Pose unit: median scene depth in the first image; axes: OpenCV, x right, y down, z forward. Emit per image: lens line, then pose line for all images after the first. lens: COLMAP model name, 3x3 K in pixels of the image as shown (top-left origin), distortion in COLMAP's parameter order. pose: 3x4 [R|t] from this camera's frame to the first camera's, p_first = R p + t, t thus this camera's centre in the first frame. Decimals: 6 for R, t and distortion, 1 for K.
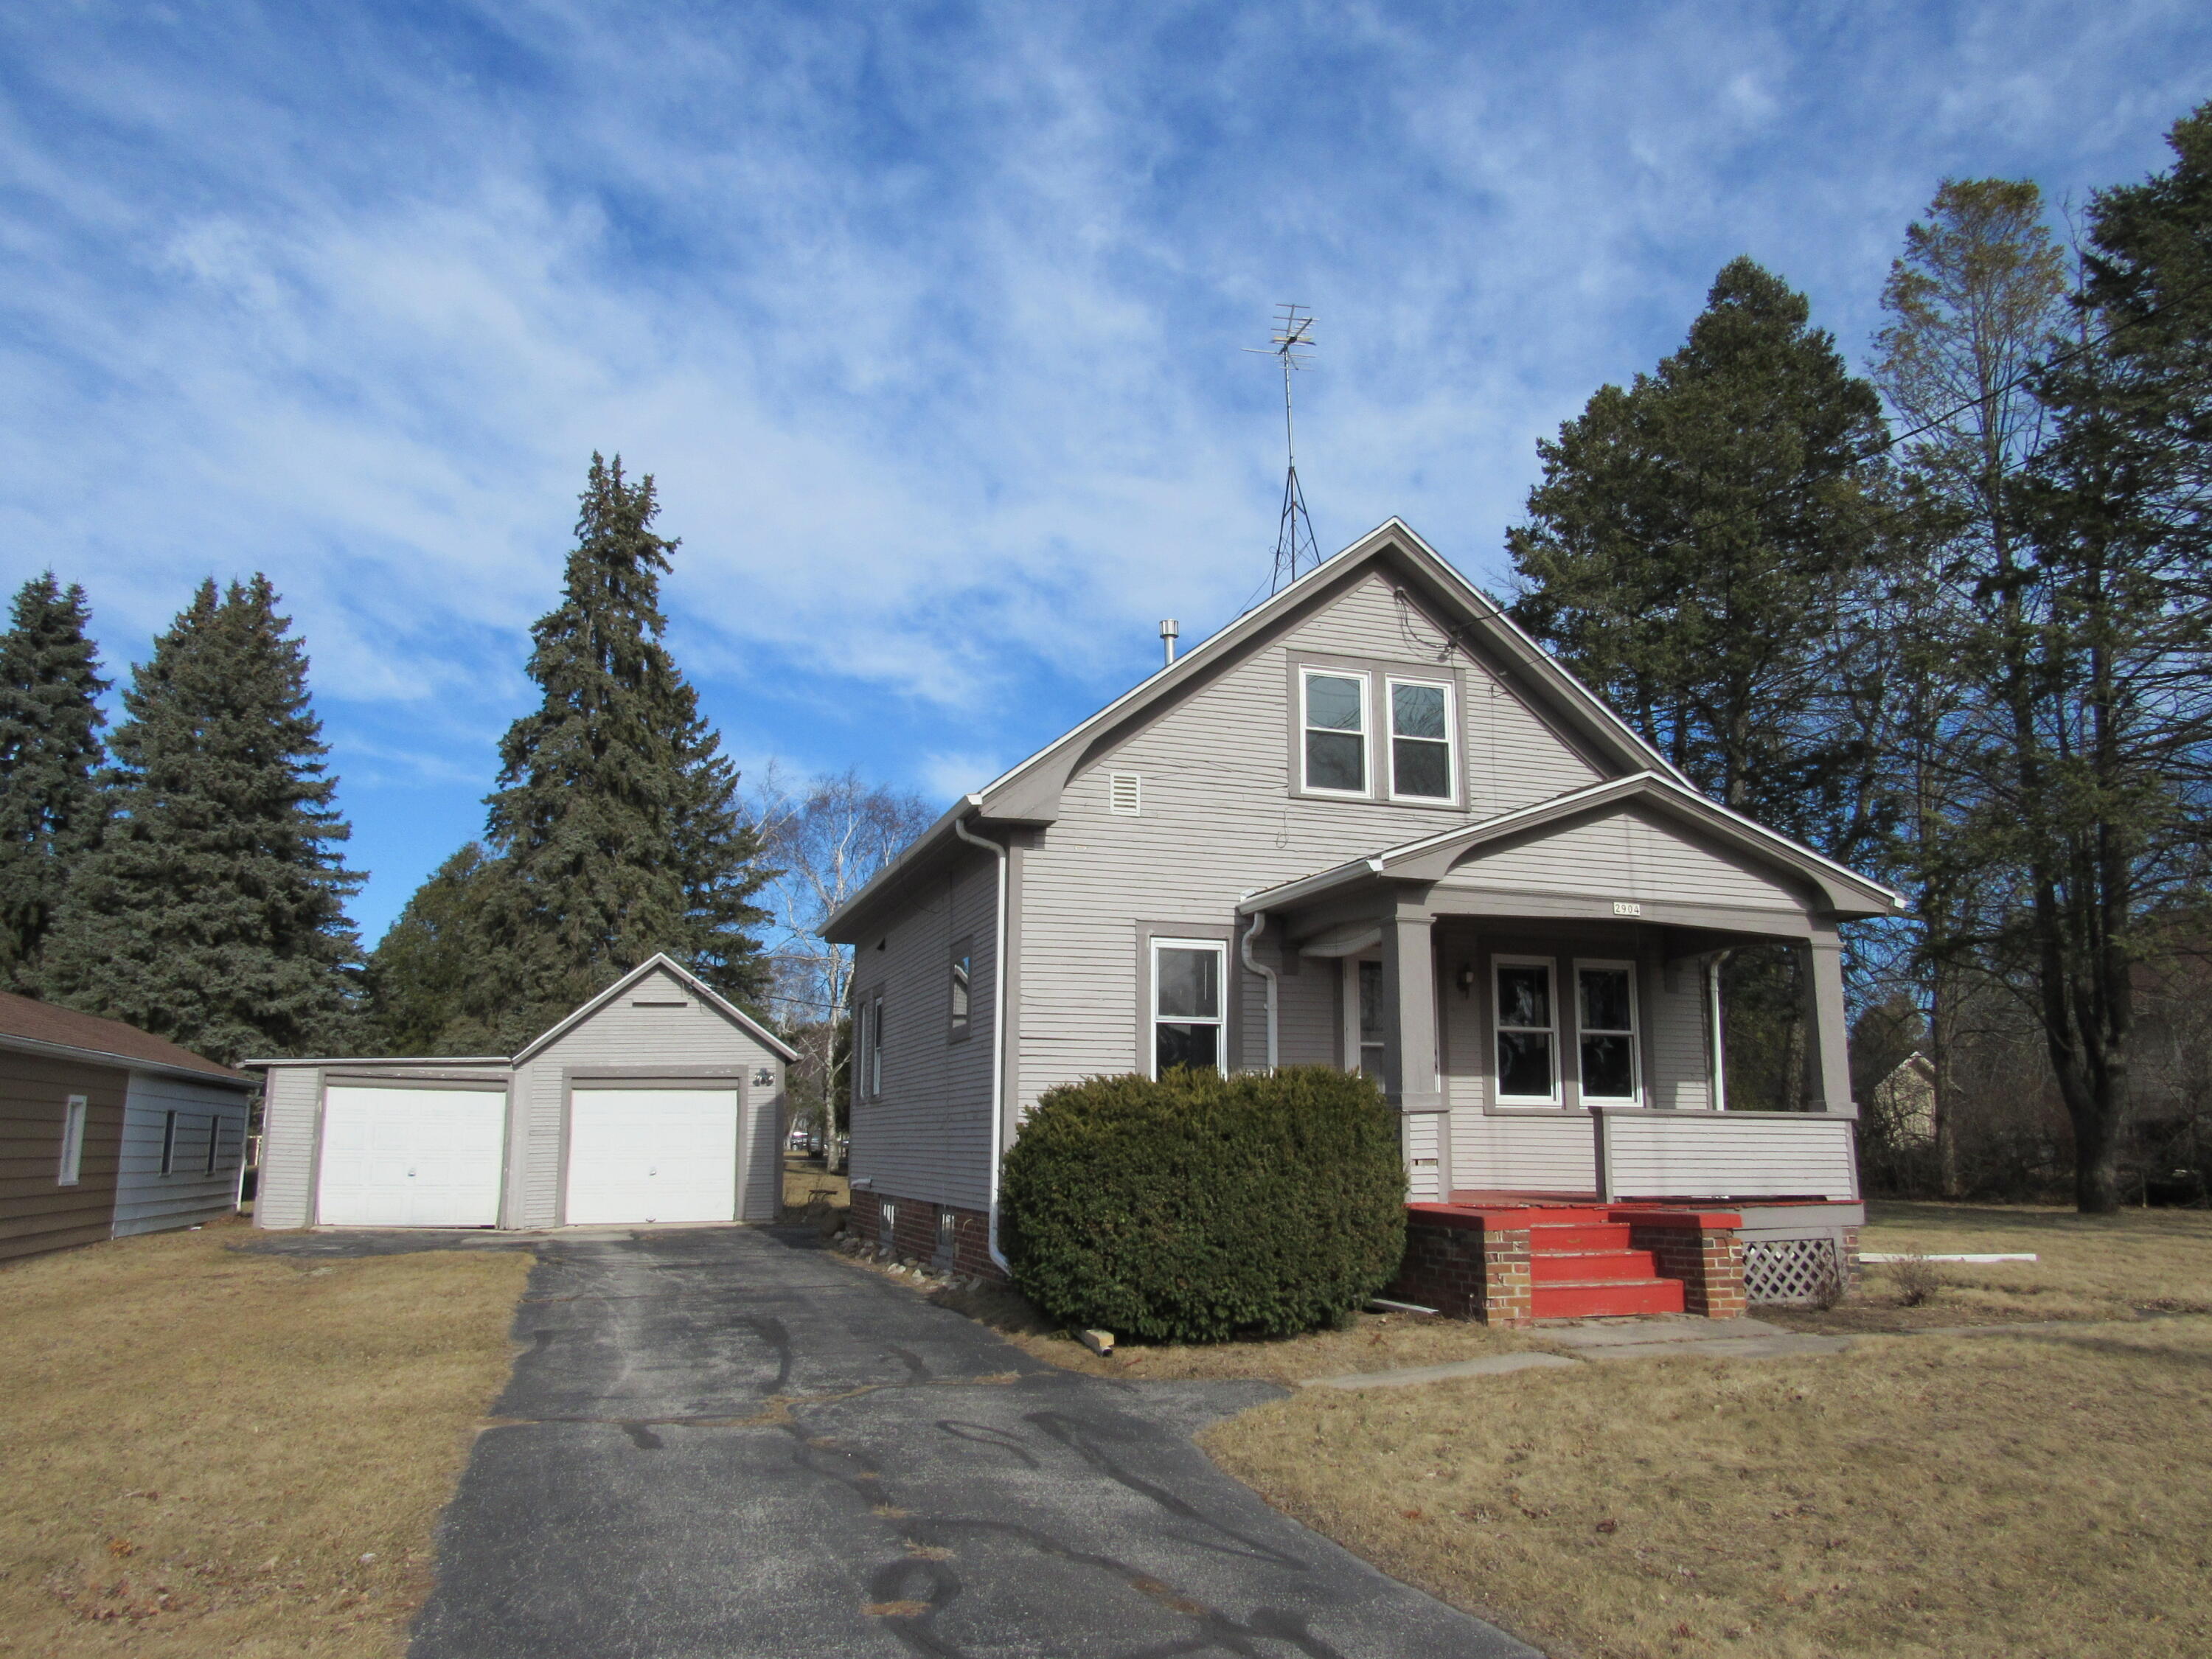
lens RADIAL K [[1628.0, 0, 1086.3], [0, 1628.0, 825.8], [0, 0, 1]] dist [-0.015307, -0.005881]
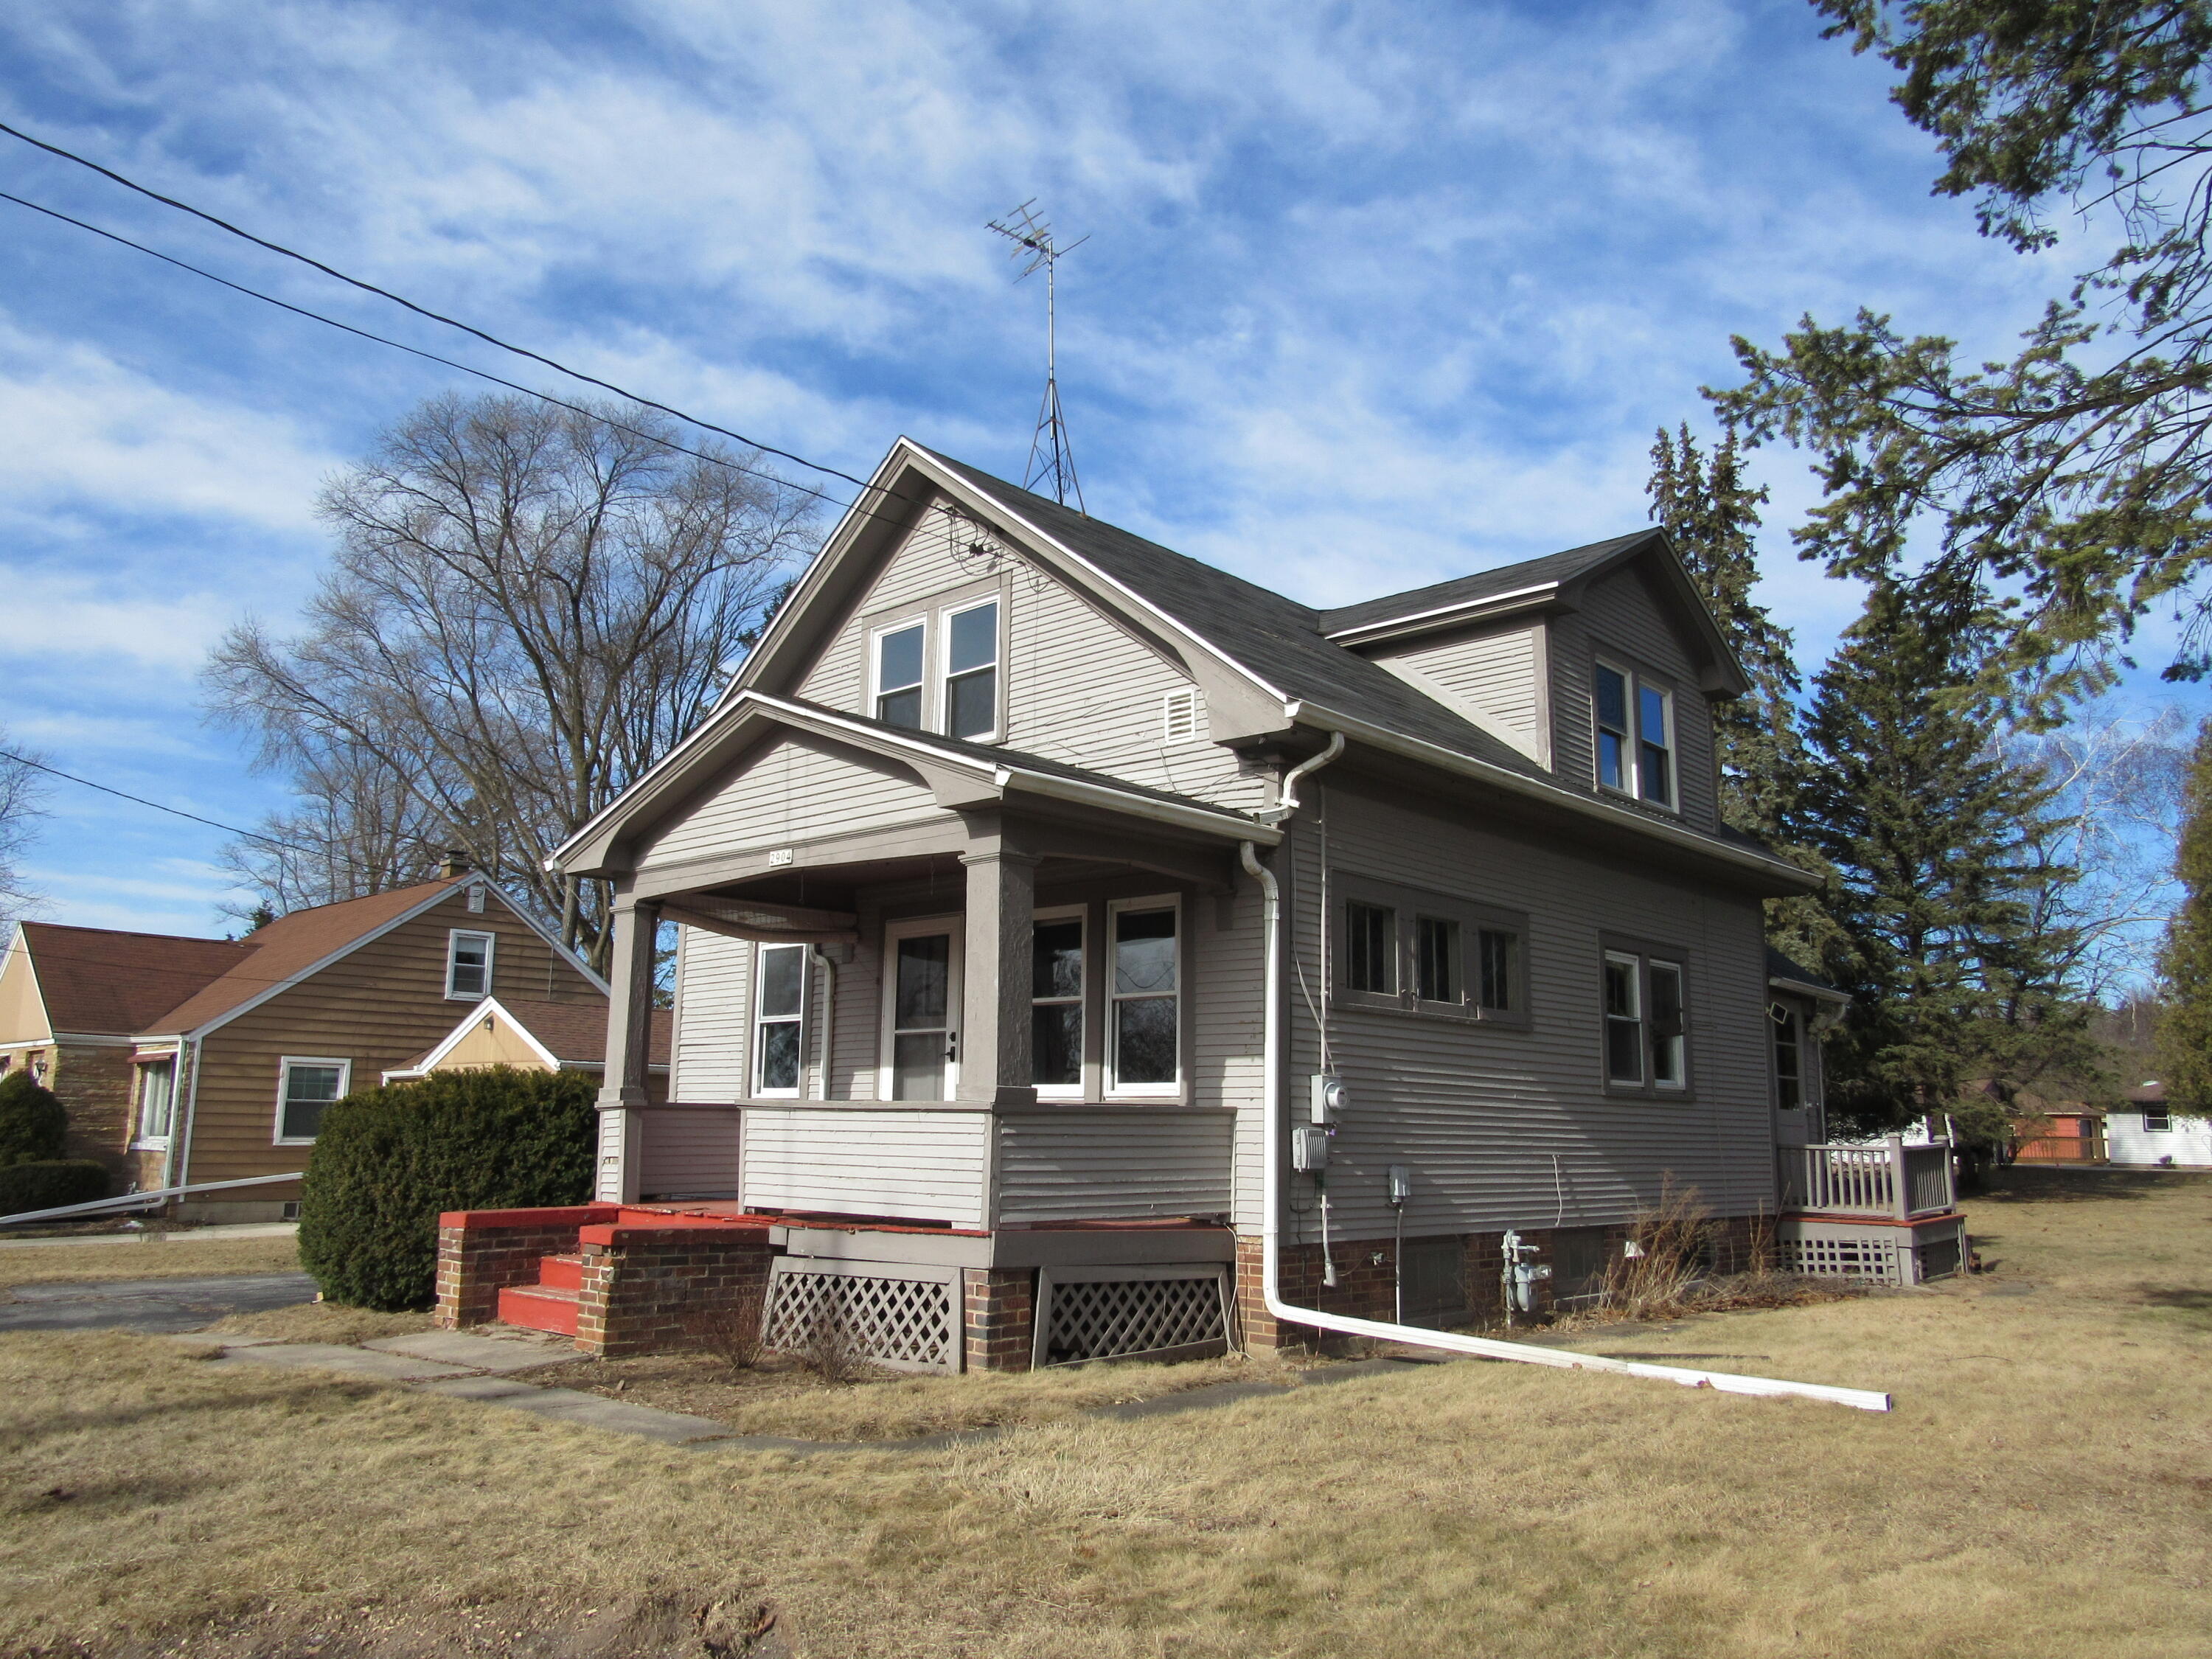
lens RADIAL K [[1628.0, 0, 1086.2], [0, 1628.0, 843.3], [0, 0, 1]] dist [-0.015307, -0.005881]
pose [[0.478590, -0.154944, -0.864259, 1.075532], [0.158027, 0.983434, -0.088801, 0.136021], [0.863701, -0.094077, 0.495147, 0.698763]]
